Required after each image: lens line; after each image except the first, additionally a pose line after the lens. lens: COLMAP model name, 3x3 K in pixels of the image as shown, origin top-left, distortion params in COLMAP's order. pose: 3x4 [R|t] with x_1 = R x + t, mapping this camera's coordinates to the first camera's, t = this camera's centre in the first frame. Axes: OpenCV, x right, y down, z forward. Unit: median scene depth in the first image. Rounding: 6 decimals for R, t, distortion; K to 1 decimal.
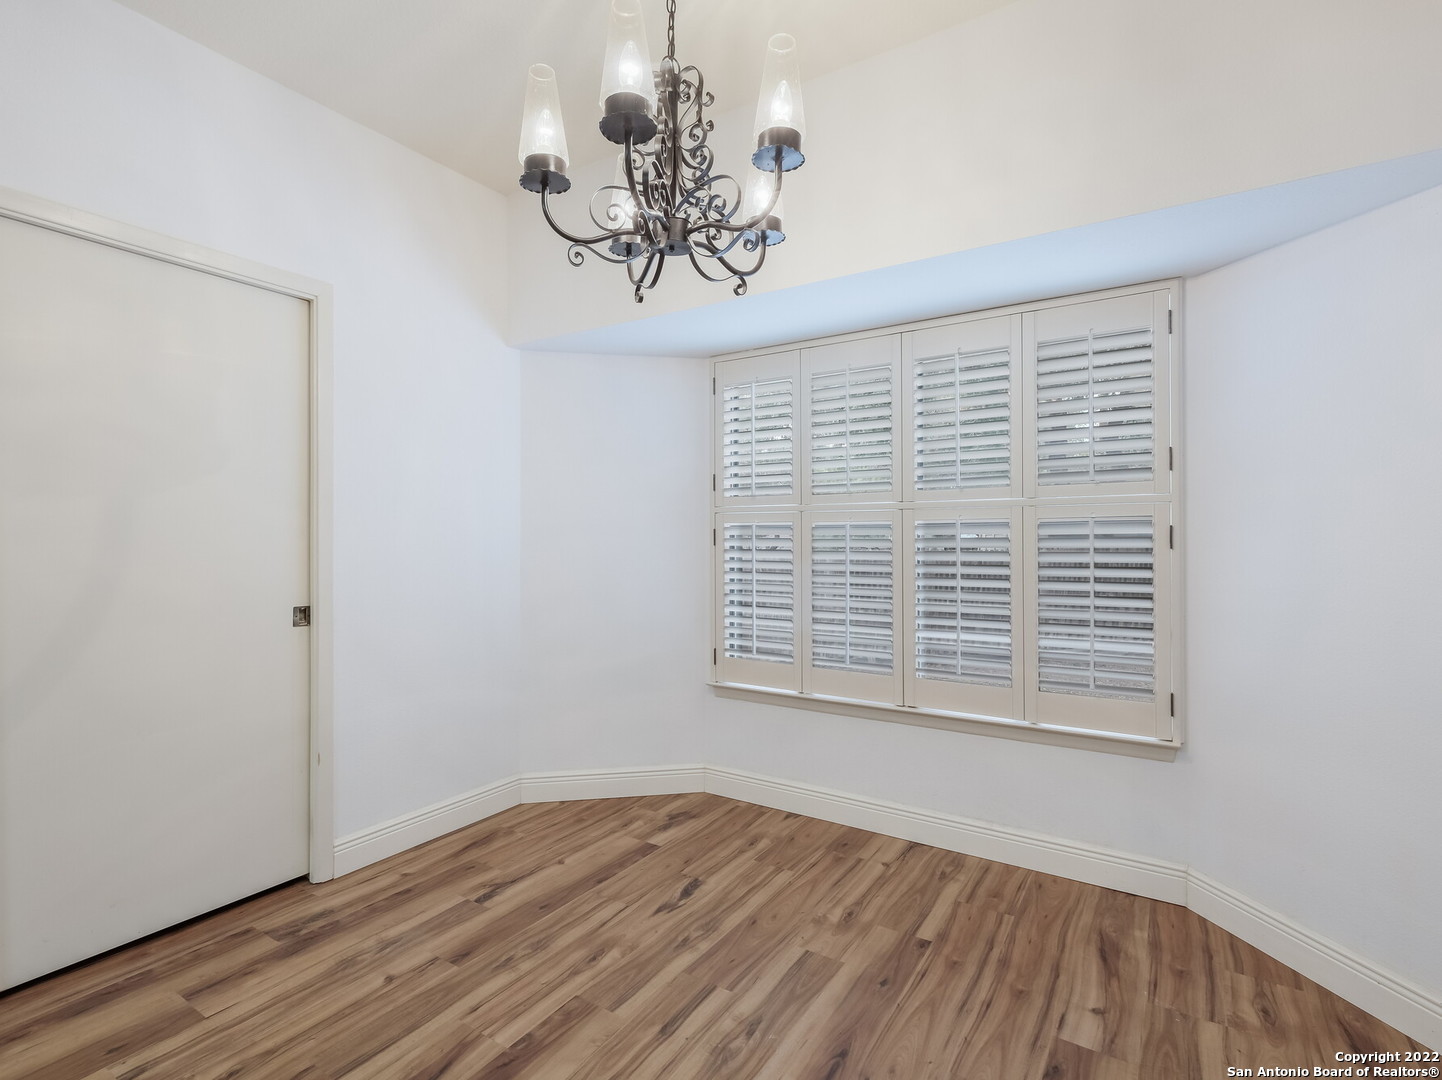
lens RADIAL K [[709.3, 0, 717.7], [0, 709.3, 550.4], [0, 0, 1]] dist [0.006560, -0.001801]
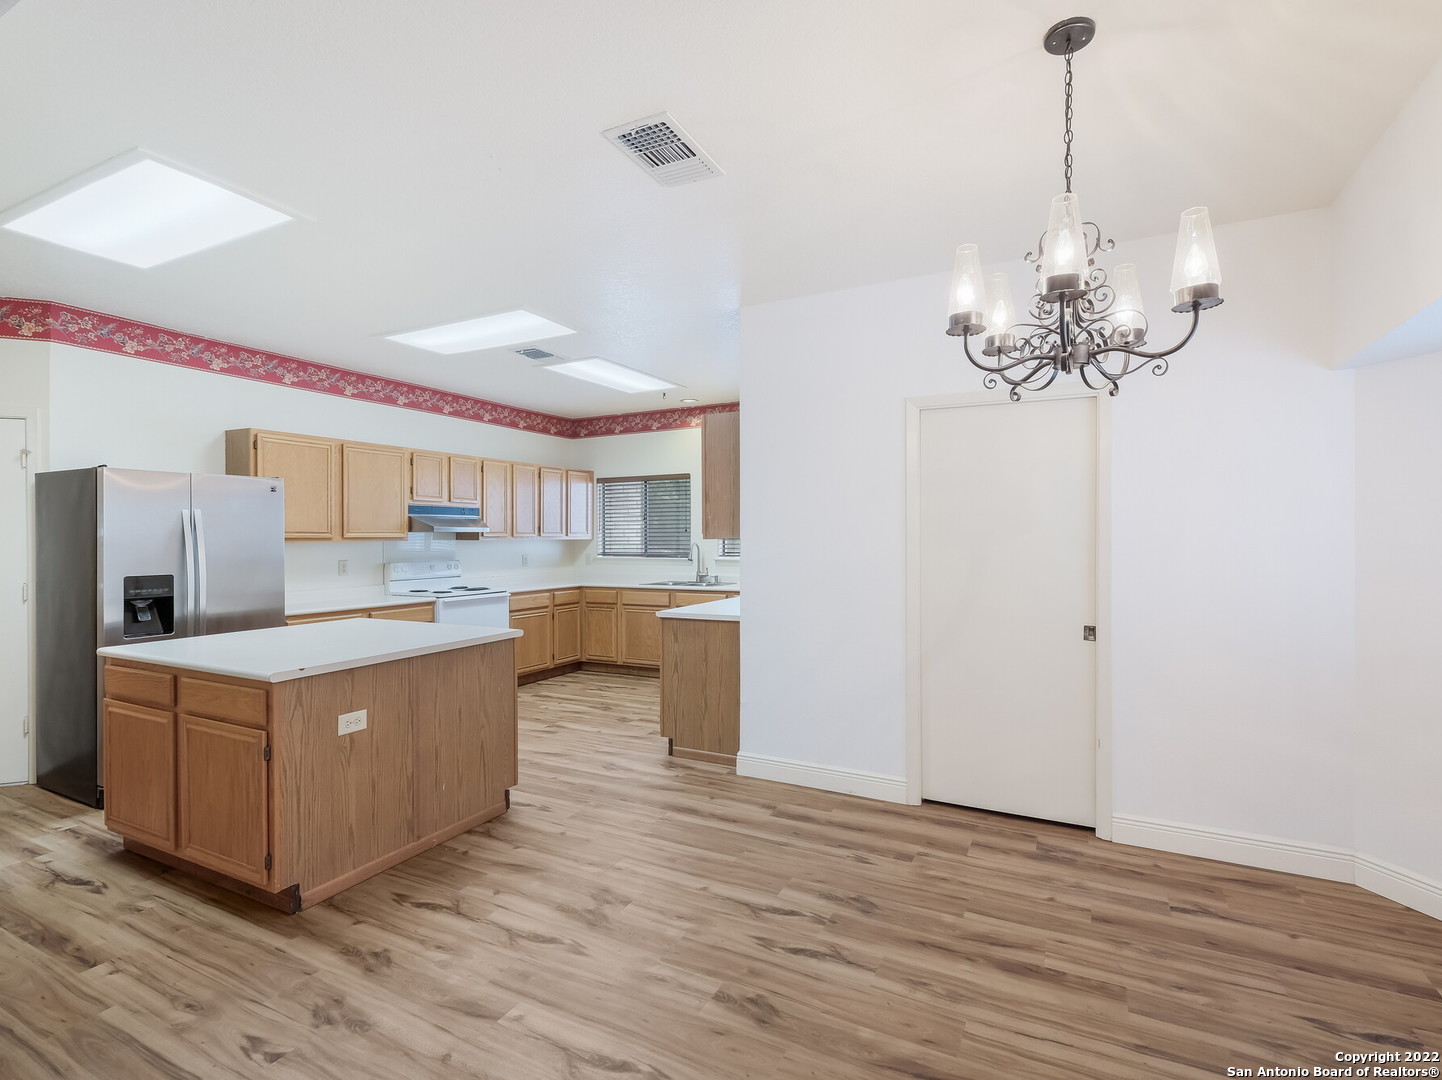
lens RADIAL K [[709.3, 0, 722.0], [0, 709.3, 545.3], [0, 0, 1]] dist [0.006560, -0.001801]
pose [[0.100762, 0.009952, -0.994861, 0.701854], [-0.021627, 0.999736, 0.007810, -0.071846], [0.994675, 0.020729, 0.100951, 0.168066]]
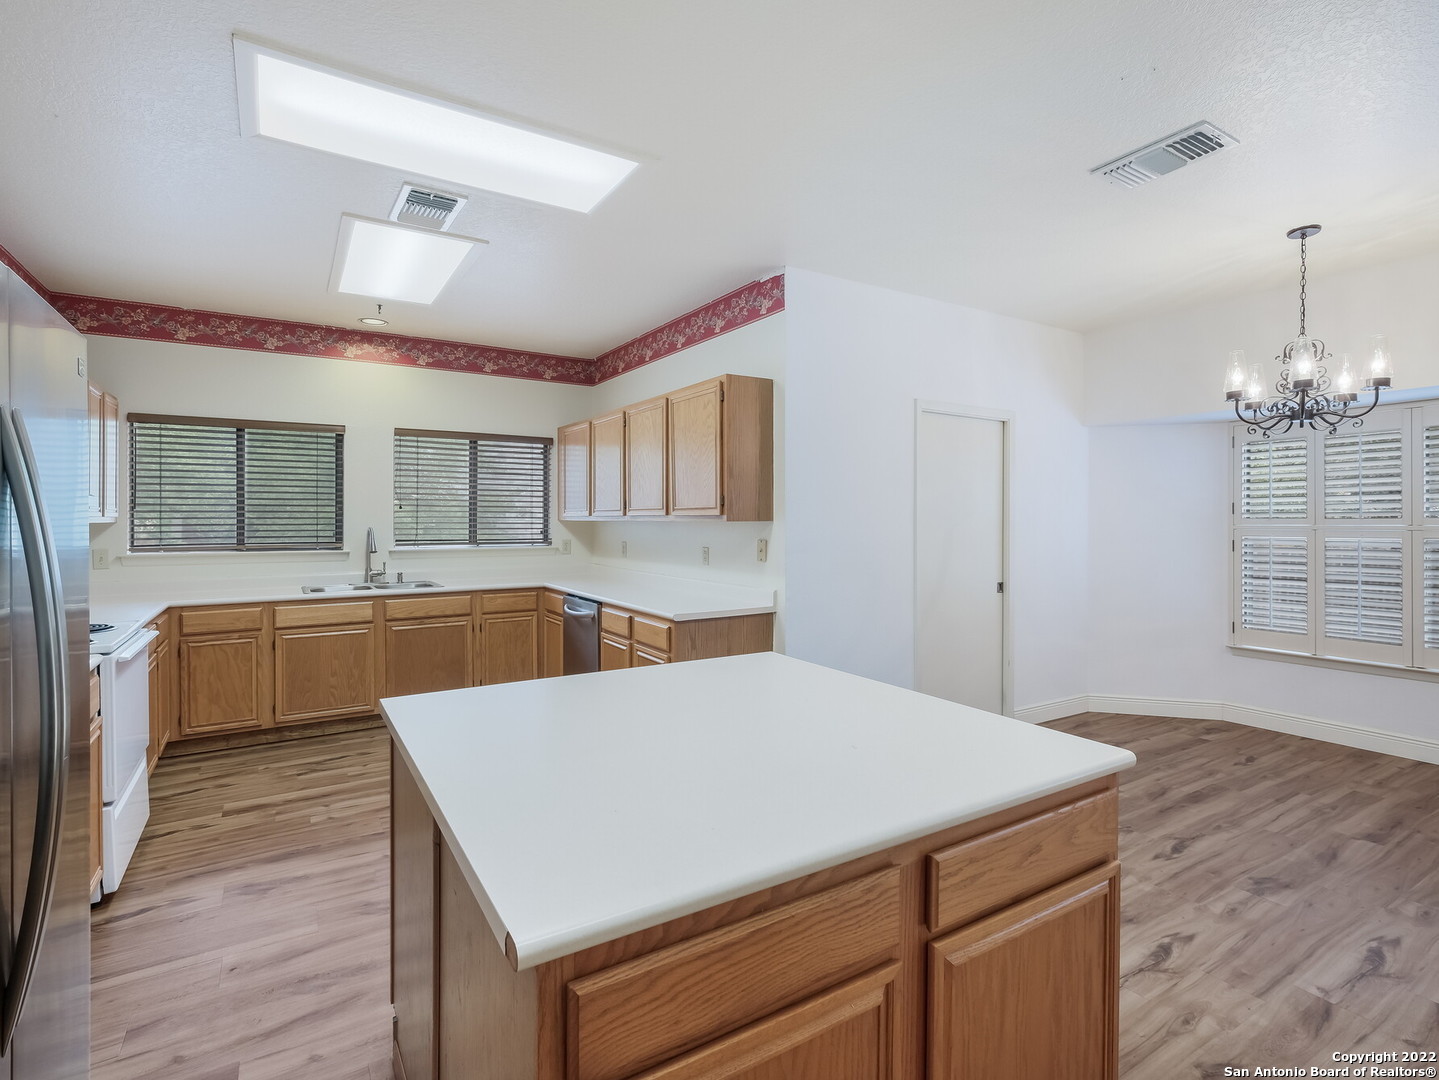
lens RADIAL K [[707.8, 0, 718.2], [0, 707.8, 532.9], [0, 0, 1]] dist [0.006560, -0.001801]
pose [[0.905536, 0.005196, -0.424237, -0.484630], [-0.009289, 0.999928, -0.007580, -0.034800], [0.424167, 0.010805, 0.905520, -1.095151]]
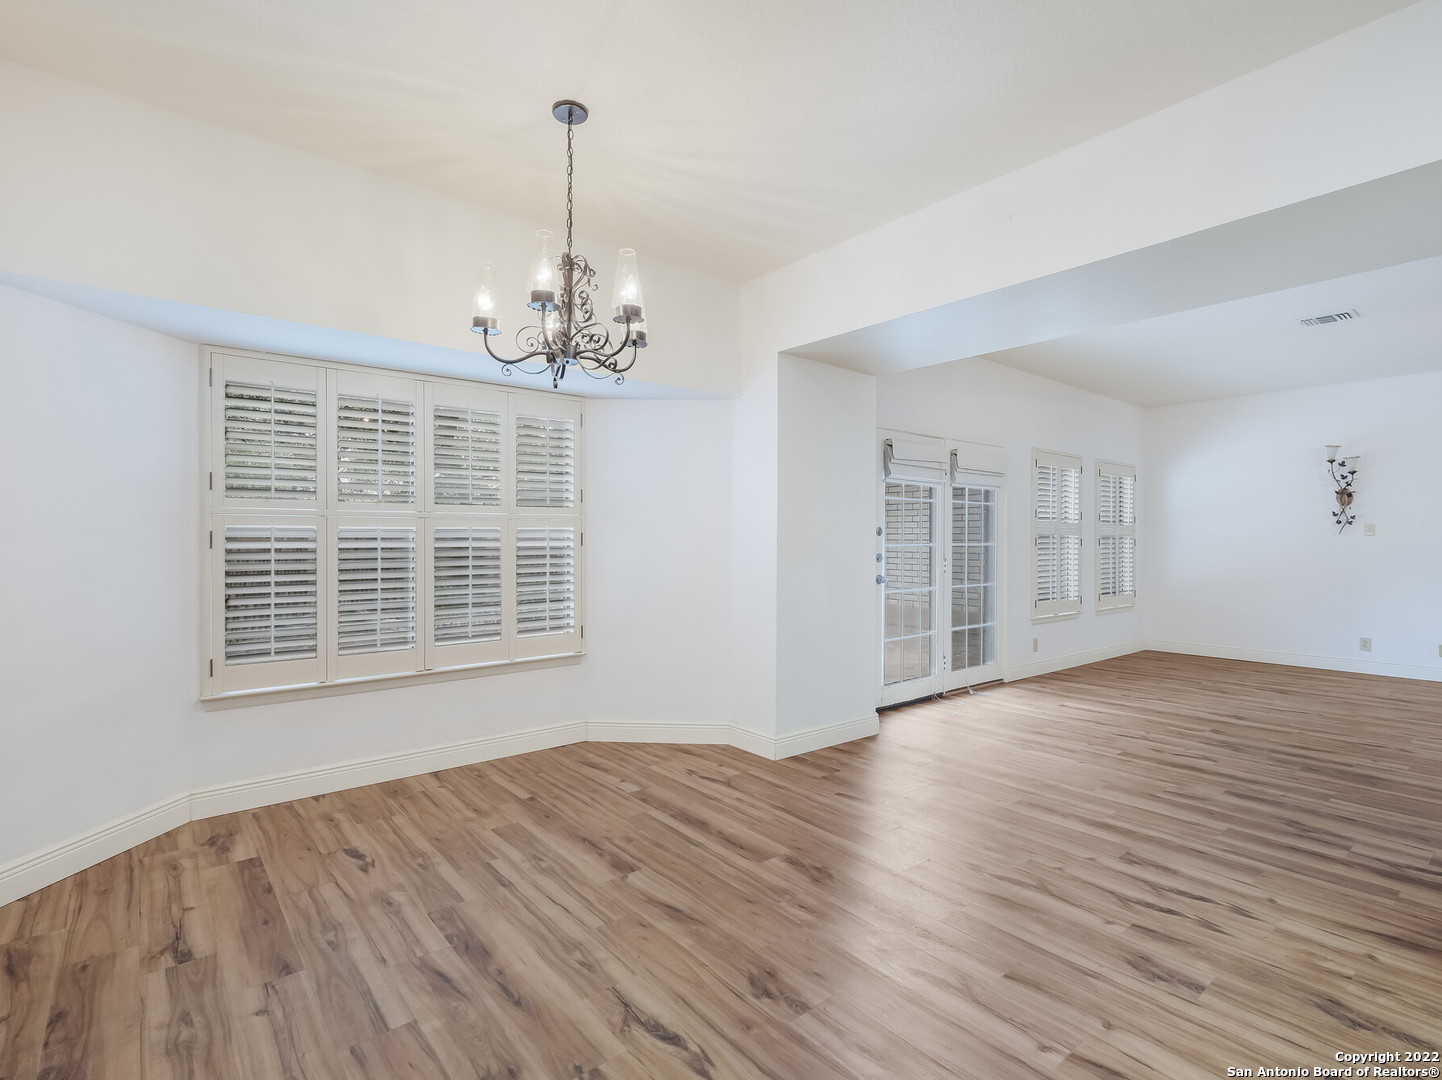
lens RADIAL K [[709.3, 0, 720.2], [0, 709.3, 534.6], [0, 0, 1]] dist [0.006560, -0.001801]
pose [[0.301256, 0.005505, 0.953527, -0.969632], [0.017029, 0.999793, -0.011152, -0.004687], [-0.953391, 0.019598, 0.301100, 0.107268]]
